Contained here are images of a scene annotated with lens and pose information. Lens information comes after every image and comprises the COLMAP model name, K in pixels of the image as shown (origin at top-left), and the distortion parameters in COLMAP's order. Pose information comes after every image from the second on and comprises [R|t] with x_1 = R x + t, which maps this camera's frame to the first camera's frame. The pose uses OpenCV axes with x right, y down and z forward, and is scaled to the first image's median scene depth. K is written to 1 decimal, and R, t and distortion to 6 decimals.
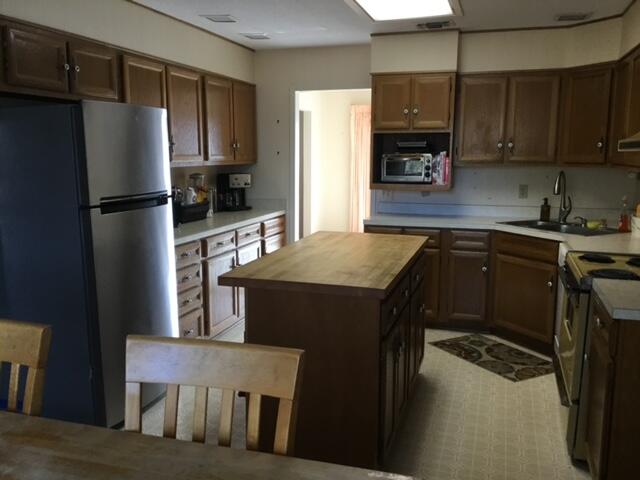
lens RADIAL K [[573.1, 0, 320.0], [0, 573.1, 240.0], [0, 0, 1]] dist [0.100862, -0.165528]
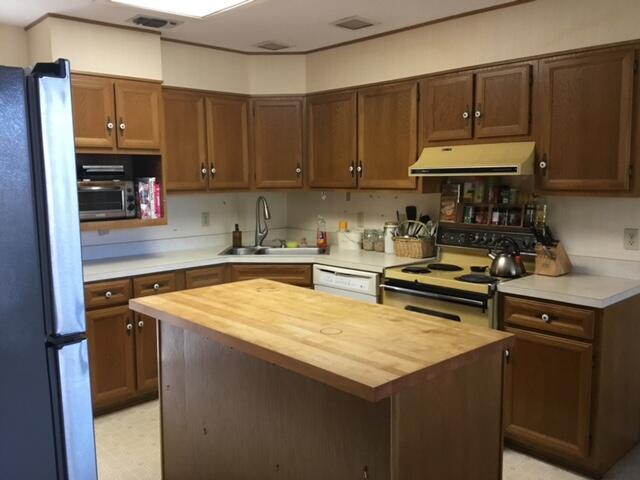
lens RADIAL K [[573.1, 0, 320.0], [0, 573.1, 240.0], [0, 0, 1]] dist [0.100862, -0.165528]
pose [[0.498243, -0.111285, 0.859866, -0.383148], [0.142789, 0.988719, 0.045224, -0.070266], [-0.855199, 0.100247, 0.508513, 0.393922]]
